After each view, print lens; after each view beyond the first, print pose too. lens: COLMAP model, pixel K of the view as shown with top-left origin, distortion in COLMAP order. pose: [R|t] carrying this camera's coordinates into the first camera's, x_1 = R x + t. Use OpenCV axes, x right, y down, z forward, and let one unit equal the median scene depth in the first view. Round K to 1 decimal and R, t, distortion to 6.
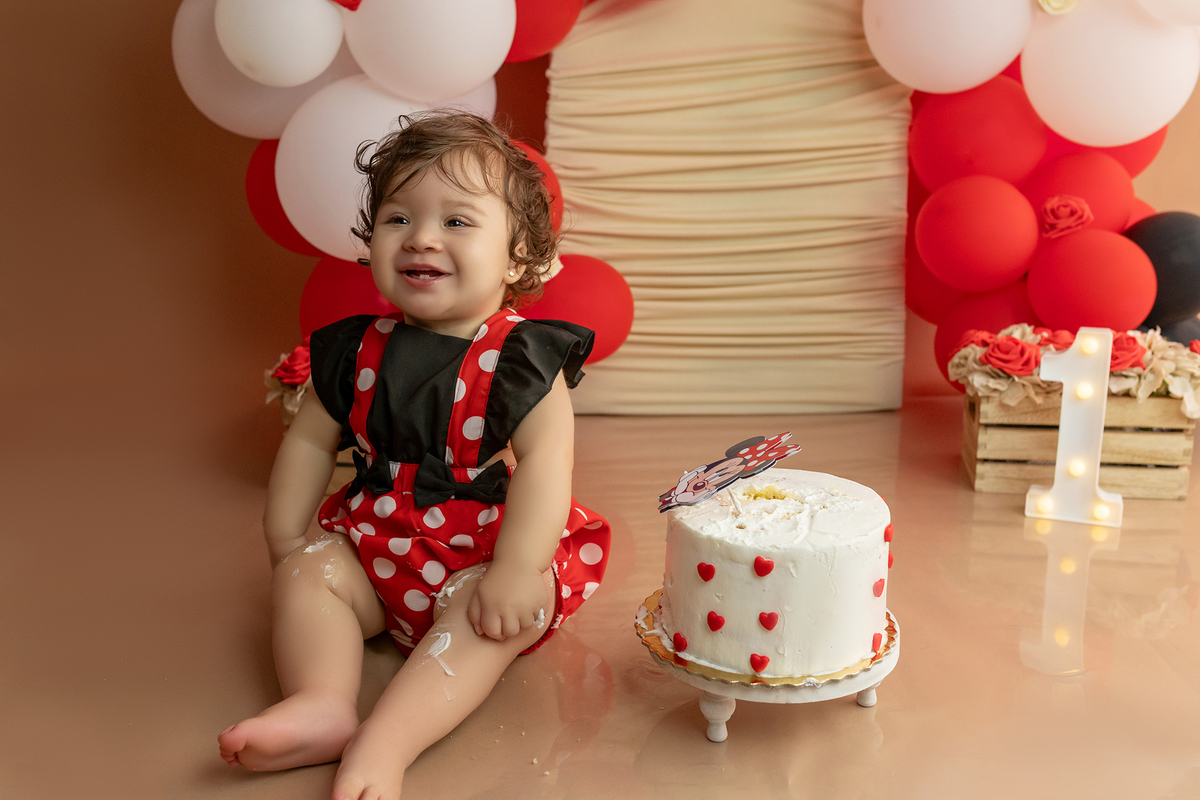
lens RADIAL K [[1197.7, 0, 593.7], [0, 1197.7, 404.4], [0, 0, 1]] dist [0.023778, 0.000000]
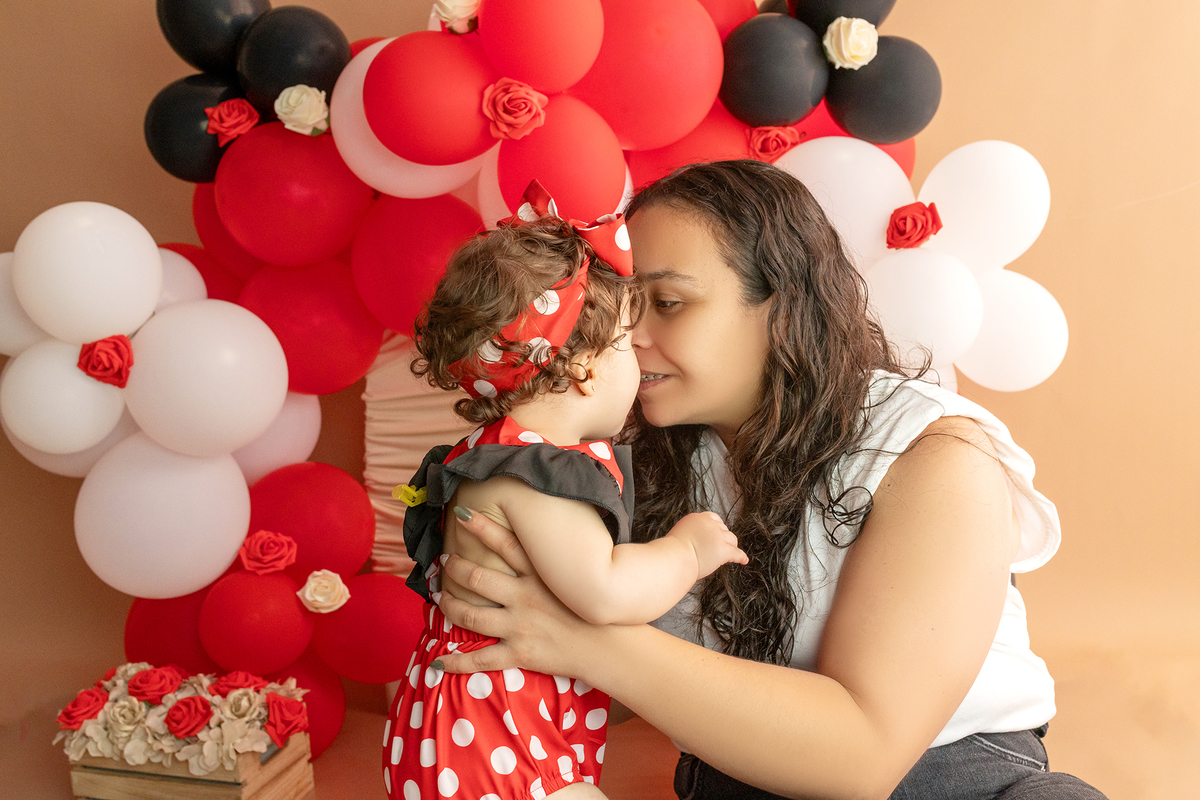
lens RADIAL K [[1197.7, 0, 614.5], [0, 1197.7, 402.0], [0, 0, 1]] dist [0.023778, 0.000000]
pose [[0.993474, -0.027172, -0.110775, 0.321699], [0.016481, 0.995216, -0.096304, -0.177302], [0.112861, 0.093850, 0.989169, -0.027175]]
